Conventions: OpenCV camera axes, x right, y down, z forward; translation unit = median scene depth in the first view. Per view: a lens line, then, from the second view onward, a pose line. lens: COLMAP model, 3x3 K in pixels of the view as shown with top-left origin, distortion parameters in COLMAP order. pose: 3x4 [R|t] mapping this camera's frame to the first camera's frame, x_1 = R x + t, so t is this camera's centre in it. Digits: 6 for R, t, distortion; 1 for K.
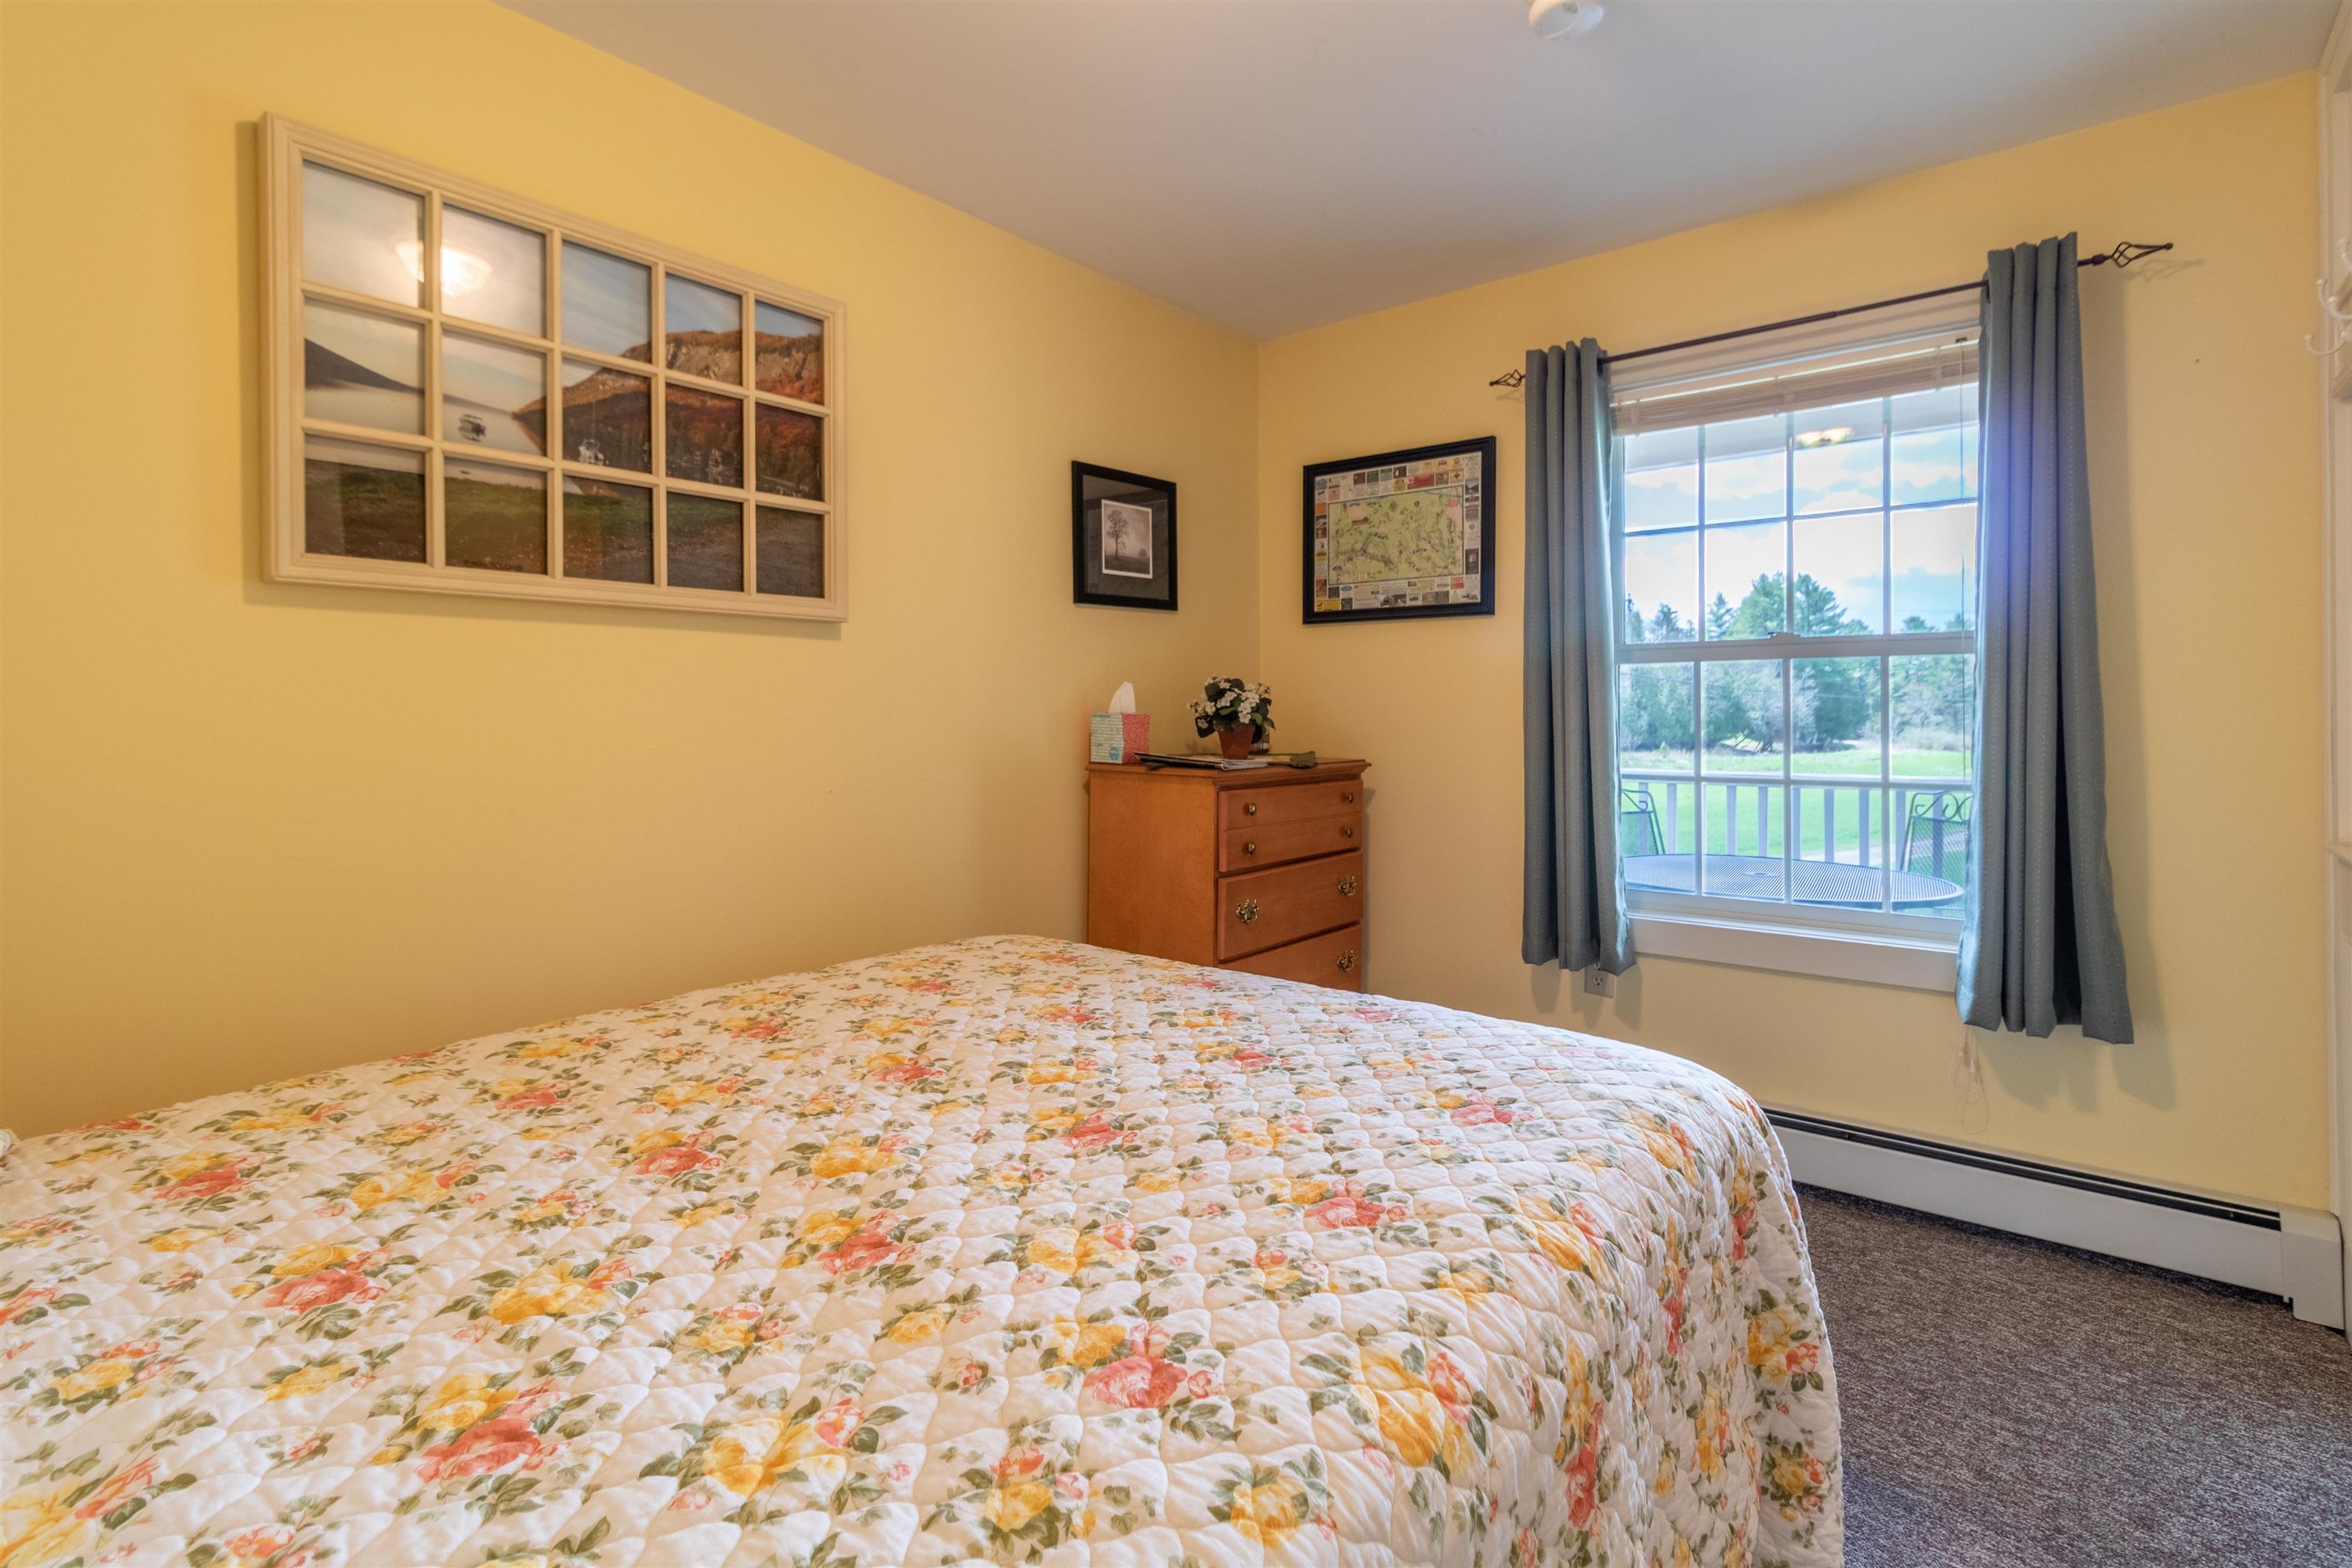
lens RADIAL K [[1089.2, 0, 1174.5], [0, 1089.2, 707.8], [0, 0, 1]] dist [0.001770, 0.000499]
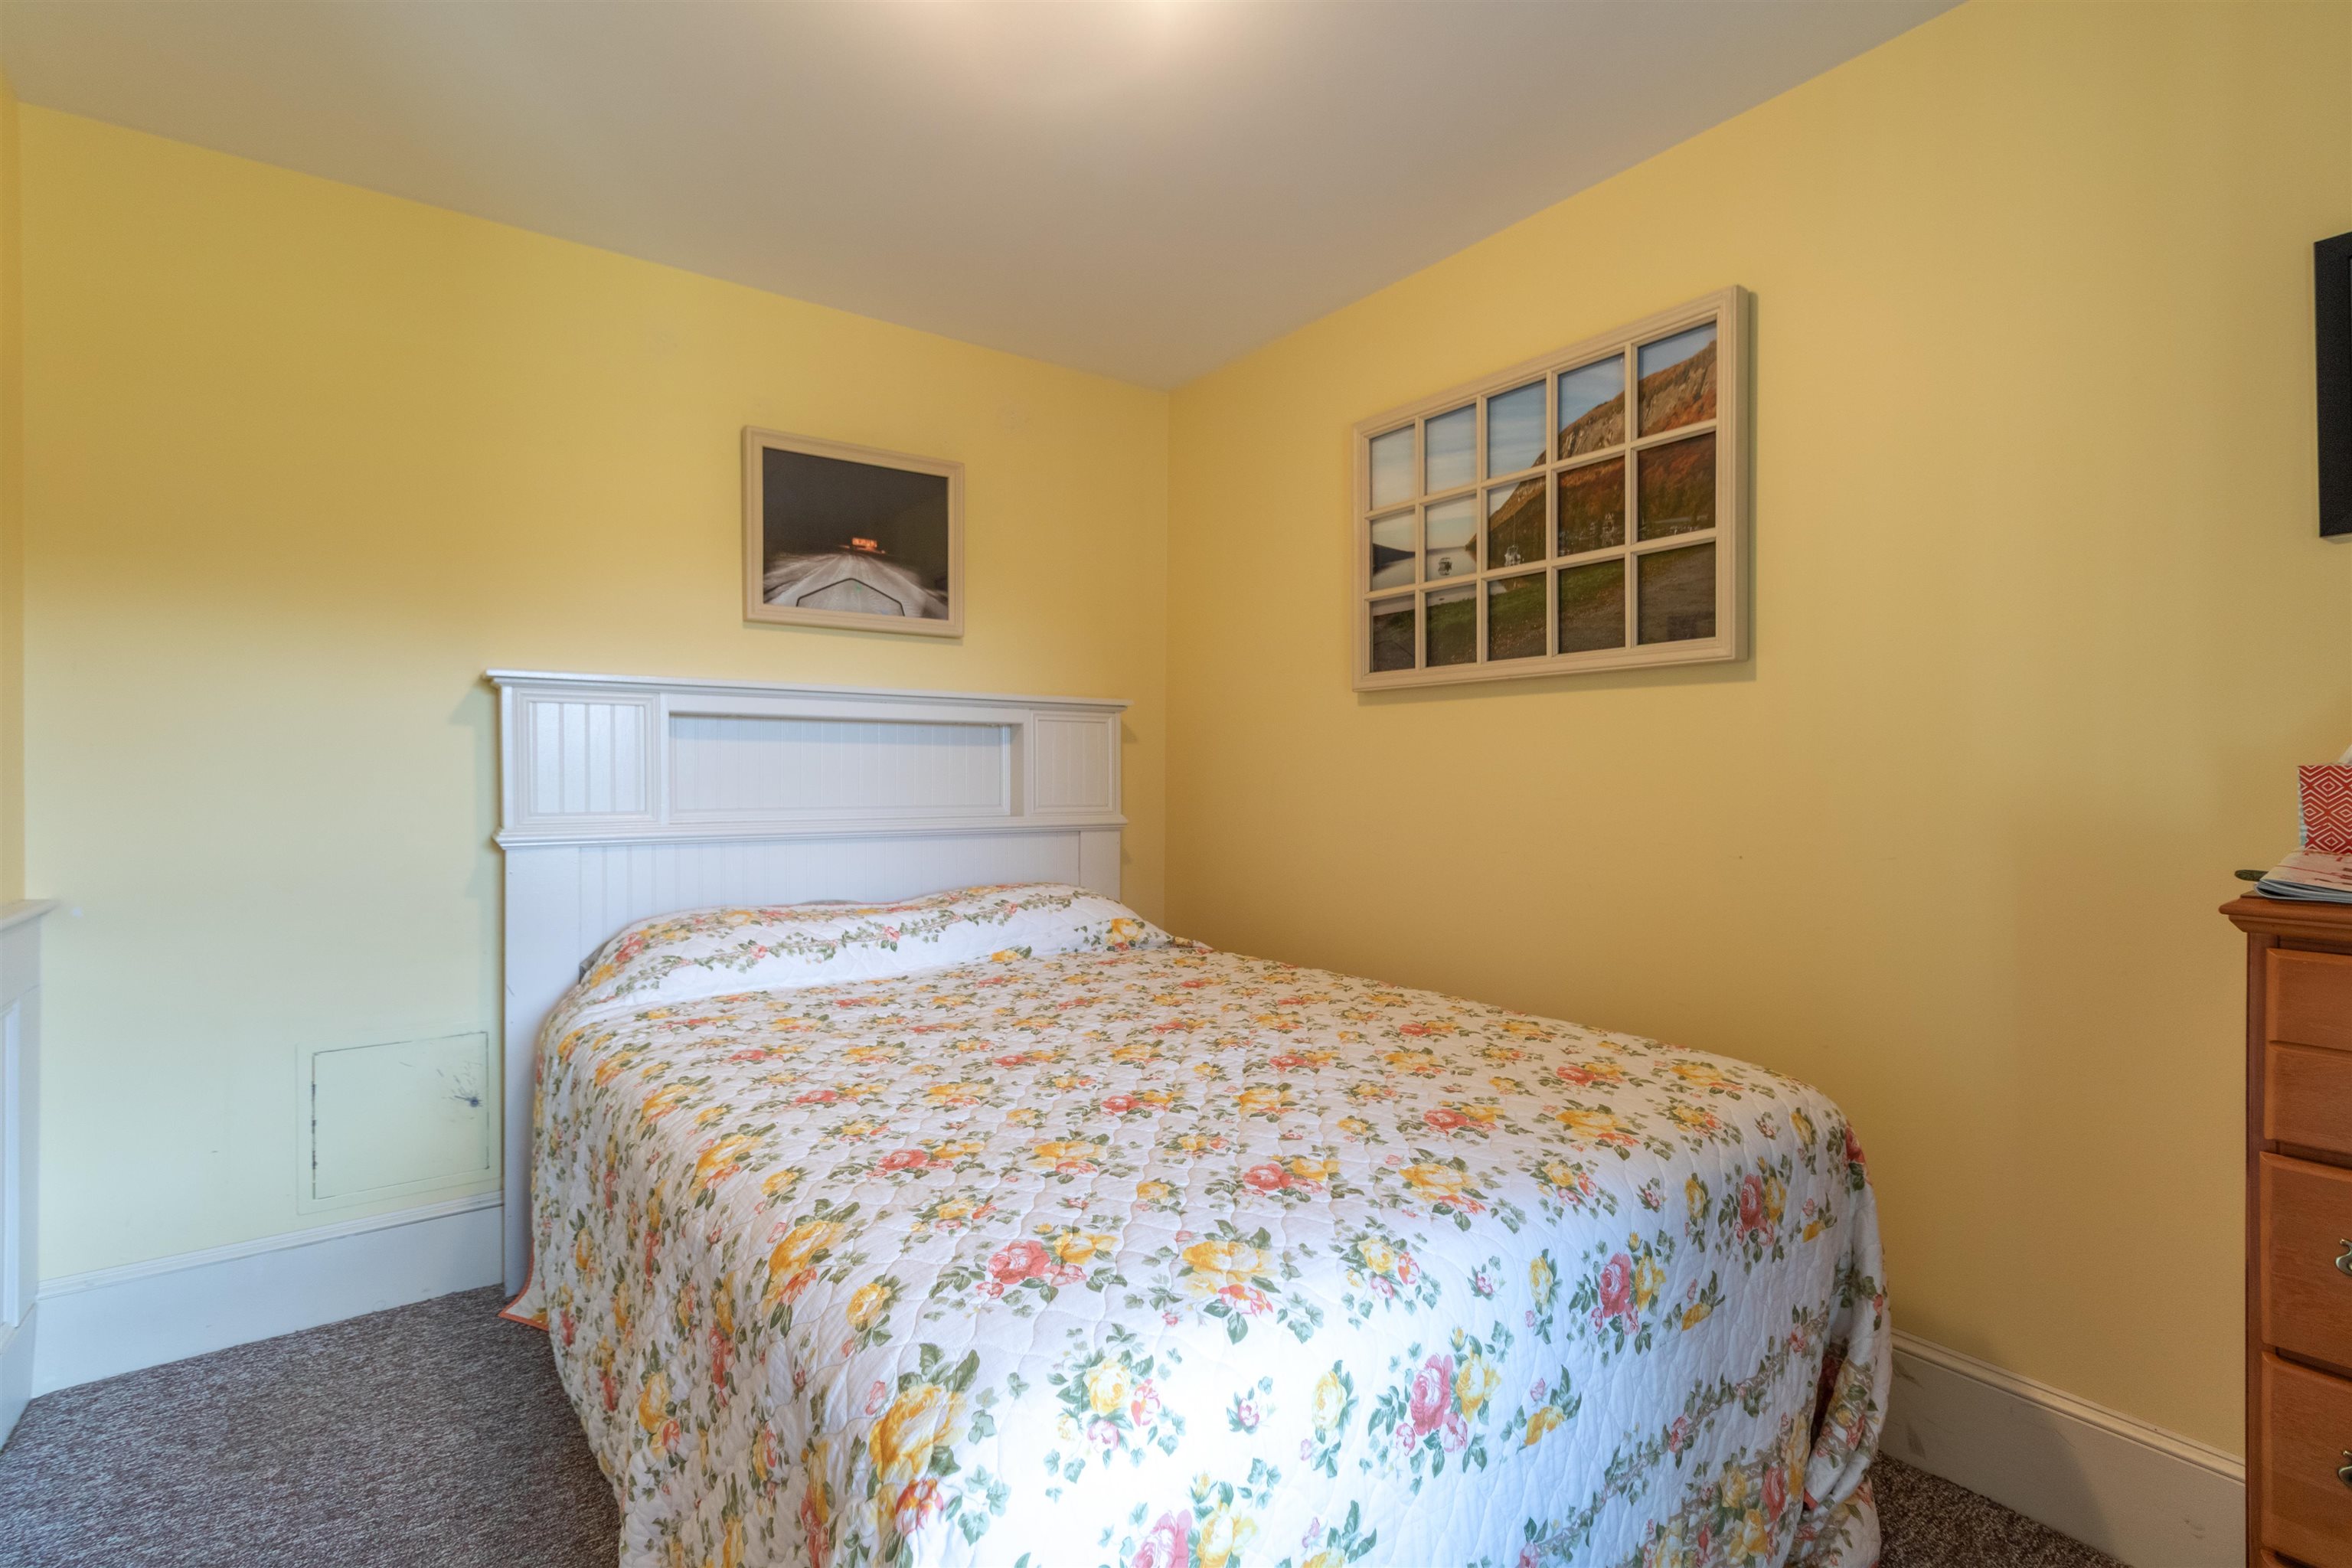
lens RADIAL K [[1107.1, 0, 1186.9], [0, 1107.1, 766.2], [0, 0, 1]] dist [0.002107, 0.001377]
pose [[-0.264299, 0.002879, -0.964437, 0.761771], [0.007800, 0.999969, 0.000847, 0.000352], [0.964409, -0.007299, -0.264313, 0.957166]]
